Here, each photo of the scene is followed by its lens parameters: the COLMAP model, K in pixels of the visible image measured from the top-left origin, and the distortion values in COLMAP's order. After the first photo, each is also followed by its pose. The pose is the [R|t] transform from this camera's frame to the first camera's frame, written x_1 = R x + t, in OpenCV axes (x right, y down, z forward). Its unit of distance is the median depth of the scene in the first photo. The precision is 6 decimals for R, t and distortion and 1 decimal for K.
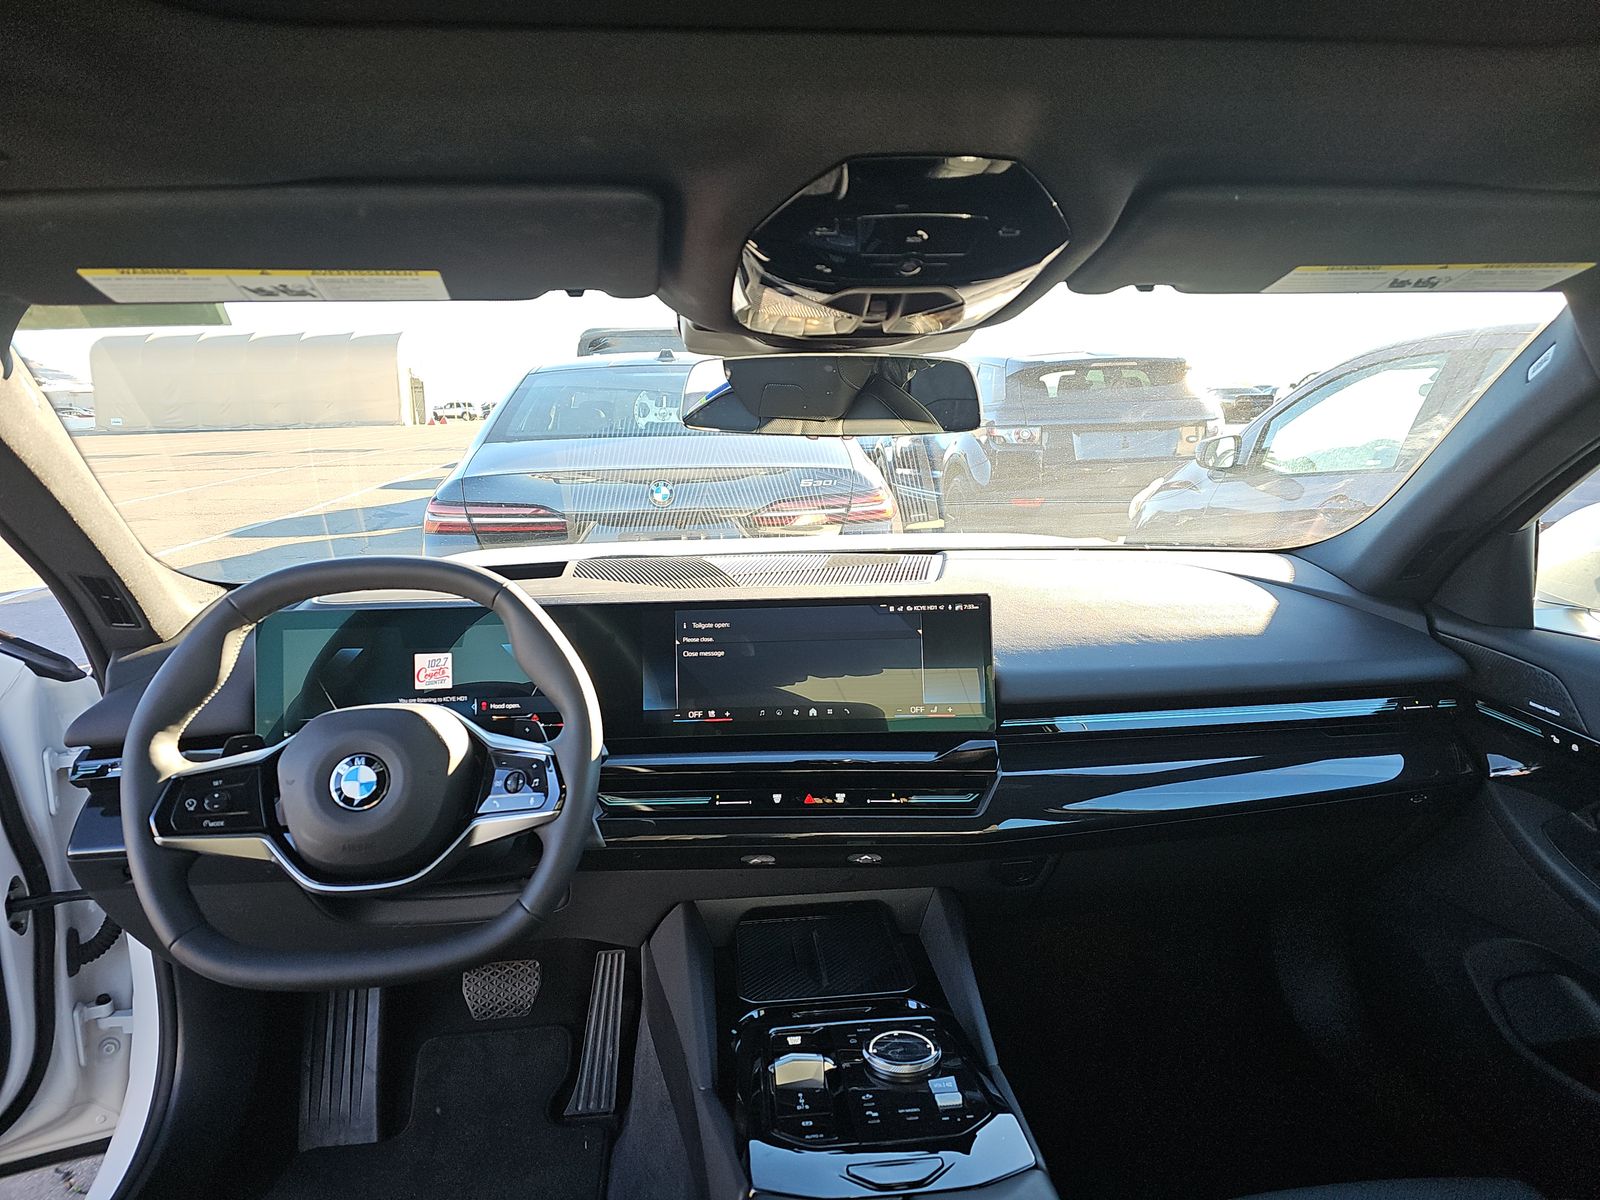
lens RADIAL K [[1054.0, 0, 800.0], [0, 1054.0, 600.0], [0, 0, 1]] dist [0.054137, -0.059188]
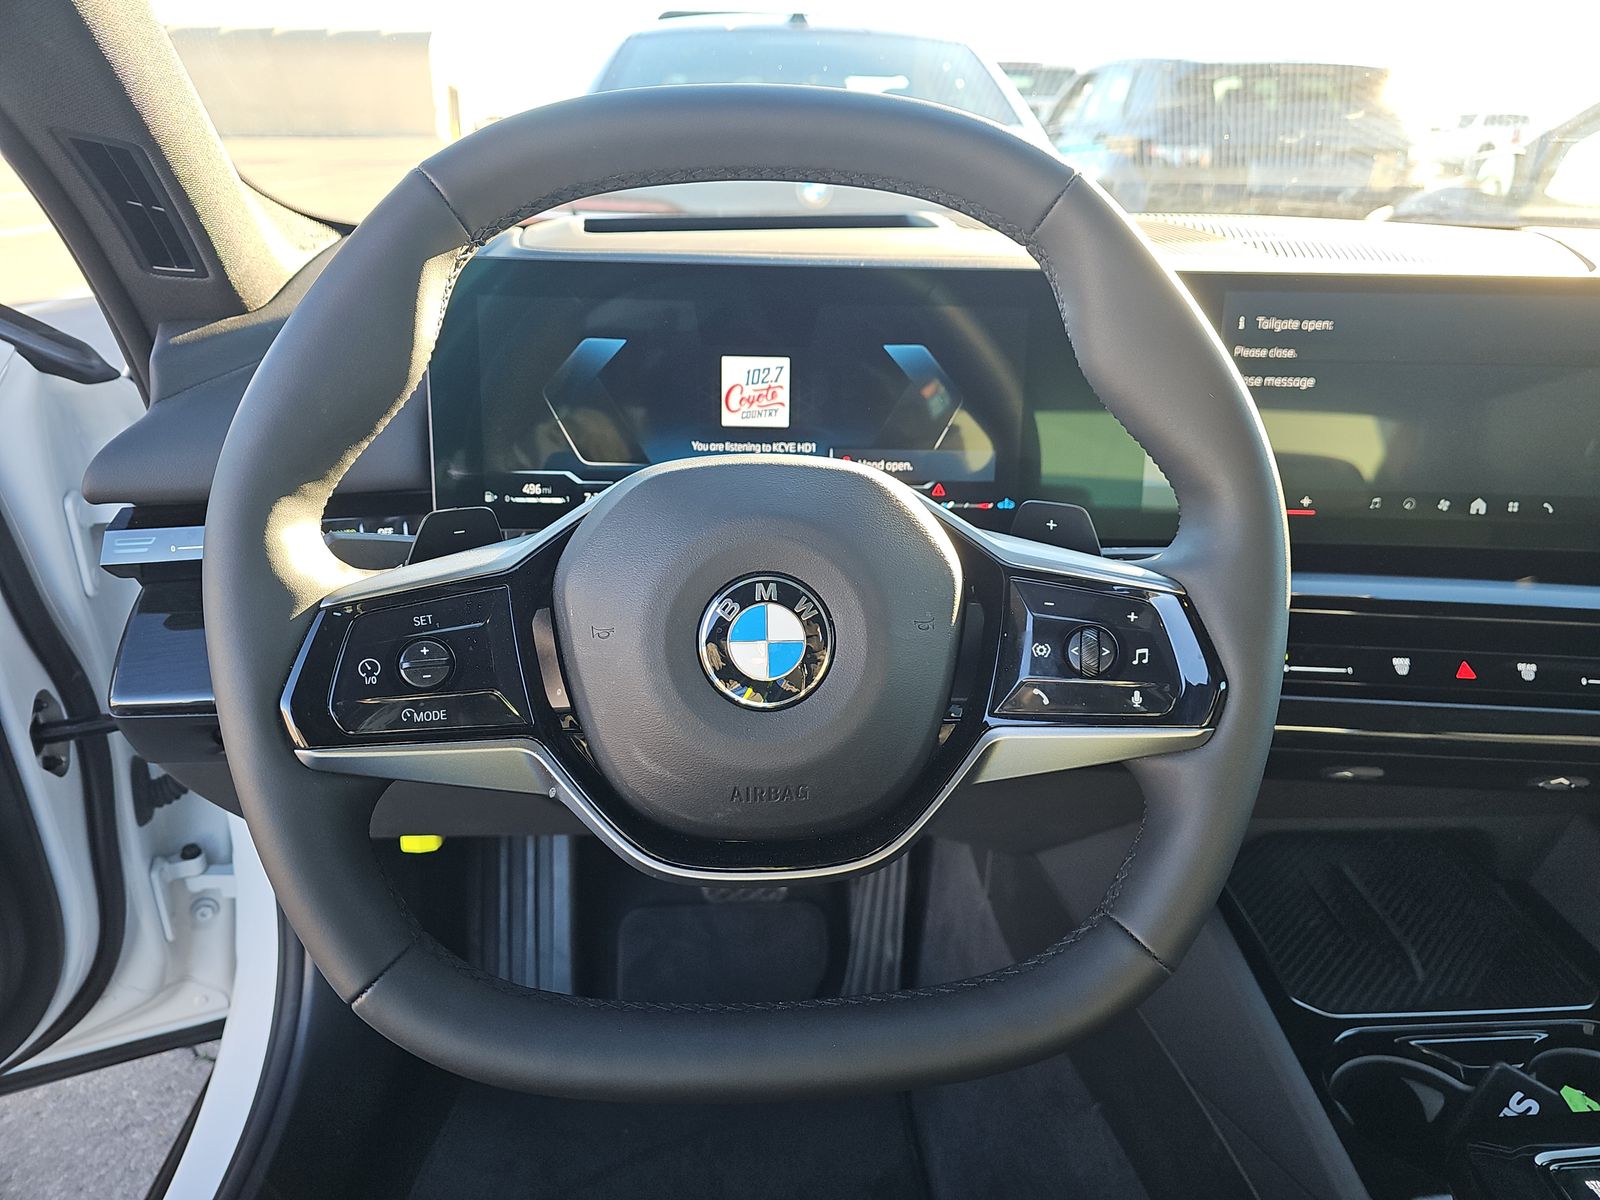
lens RADIAL K [[1060.1, 0, 800.0], [0, 1060.1, 600.0], [0, 0, 1]] dist [0.046732, -0.070661]
pose [[0.998138, 0.051959, -0.031943, -0.301212], [-0.043358, 0.972803, 0.227541, 0.046668], [0.042897, -0.225732, 0.973244, 0.465801]]
